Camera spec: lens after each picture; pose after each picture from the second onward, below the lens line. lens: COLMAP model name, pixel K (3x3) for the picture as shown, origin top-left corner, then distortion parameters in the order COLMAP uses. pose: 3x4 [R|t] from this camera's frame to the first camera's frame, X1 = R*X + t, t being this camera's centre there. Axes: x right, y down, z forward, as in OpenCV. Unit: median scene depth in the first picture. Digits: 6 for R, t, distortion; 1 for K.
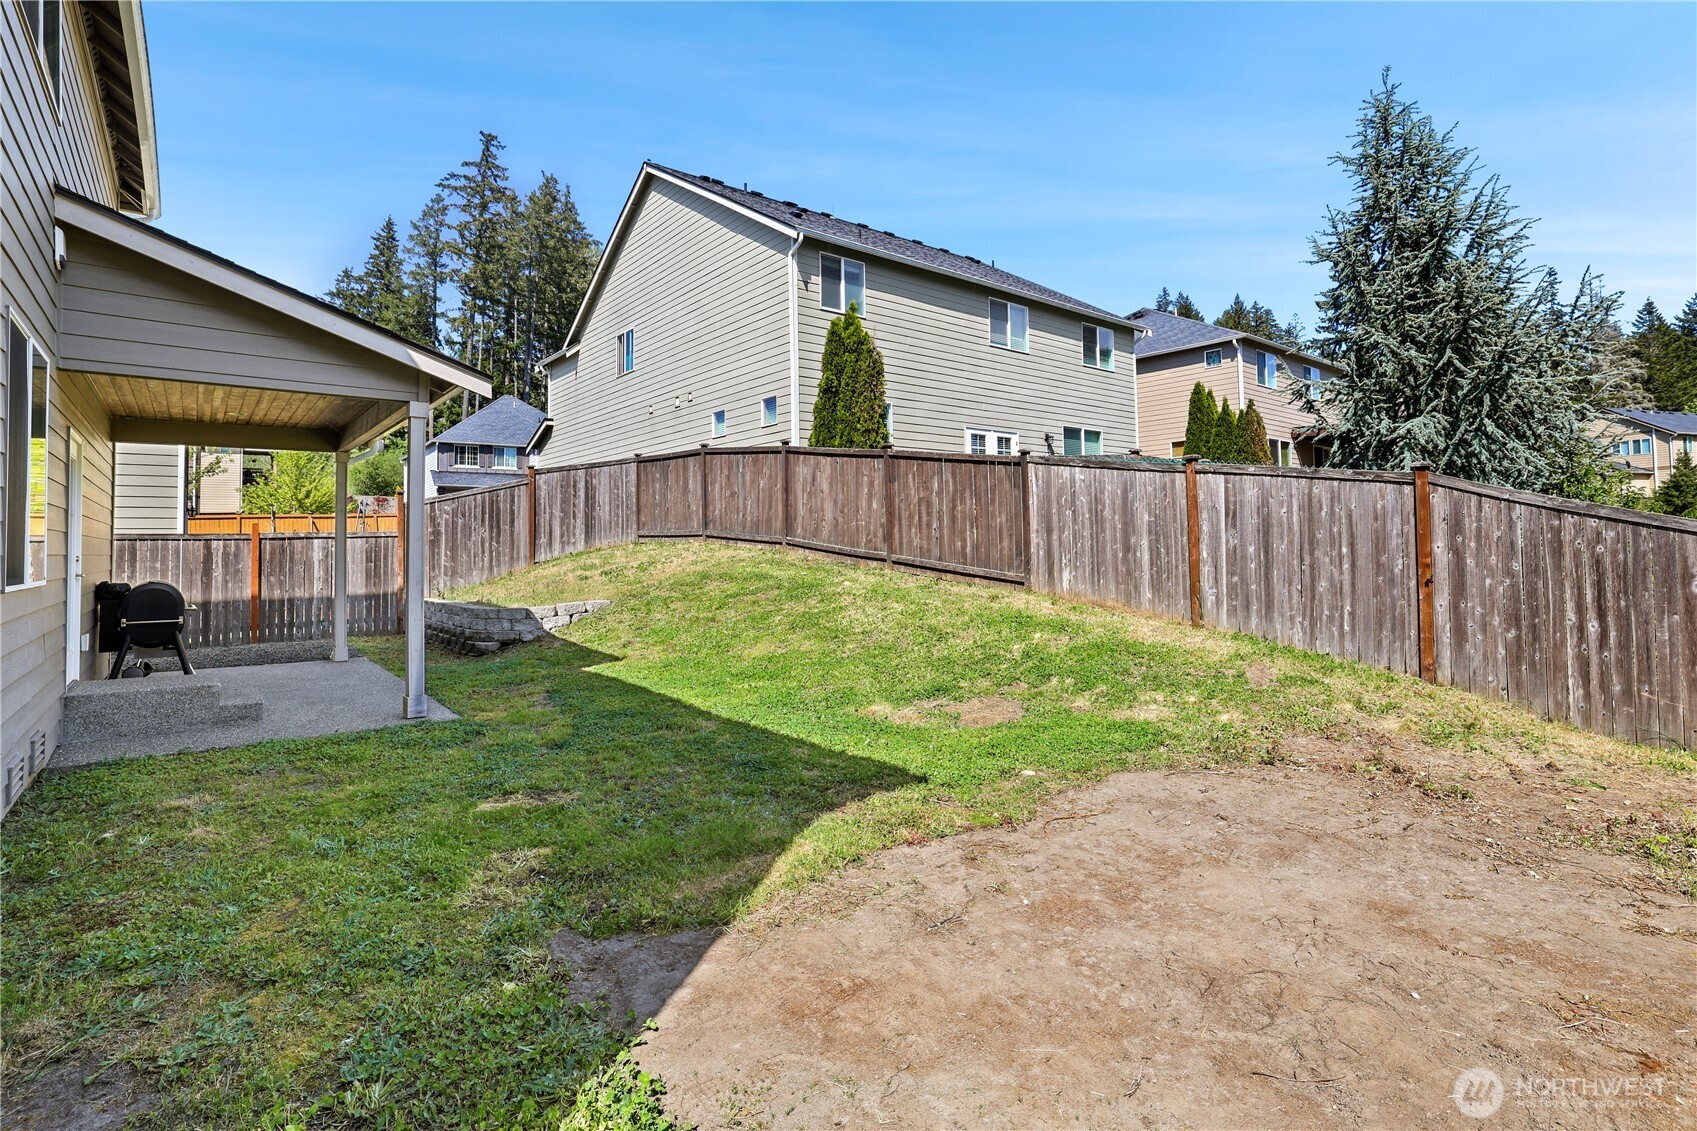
lens RADIAL K [[793.9, 0, 879.7], [0, 793.9, 513.5], [0, 0, 1]] dist [-0.000743, 0.000193]
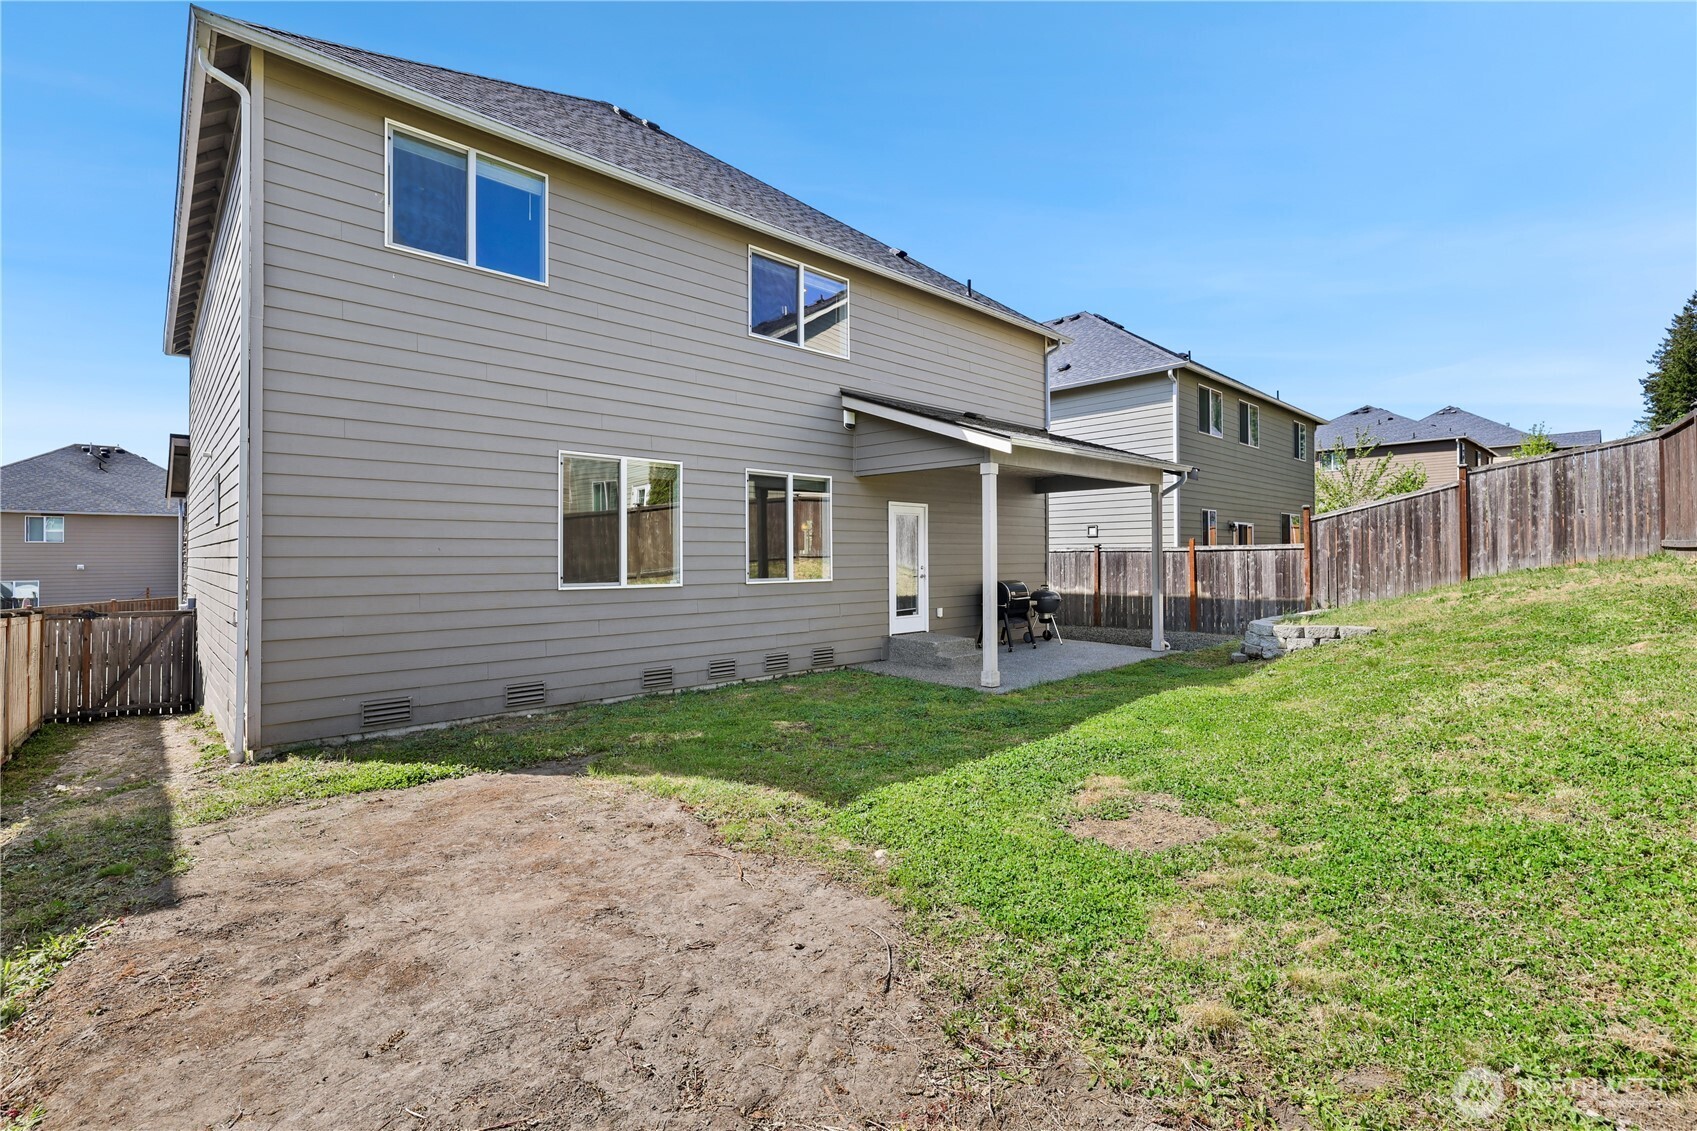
lens RADIAL K [[744.3, 0, 858.0], [0, 744.3, 558.0], [0, 0, 1]] dist [0.004176, -0.000140]
pose [[0.062034, 0.019756, -0.997878, 0.334278], [0.040603, 0.998926, 0.022301, -0.005131], [0.997248, -0.041900, 0.061166, 0.317862]]
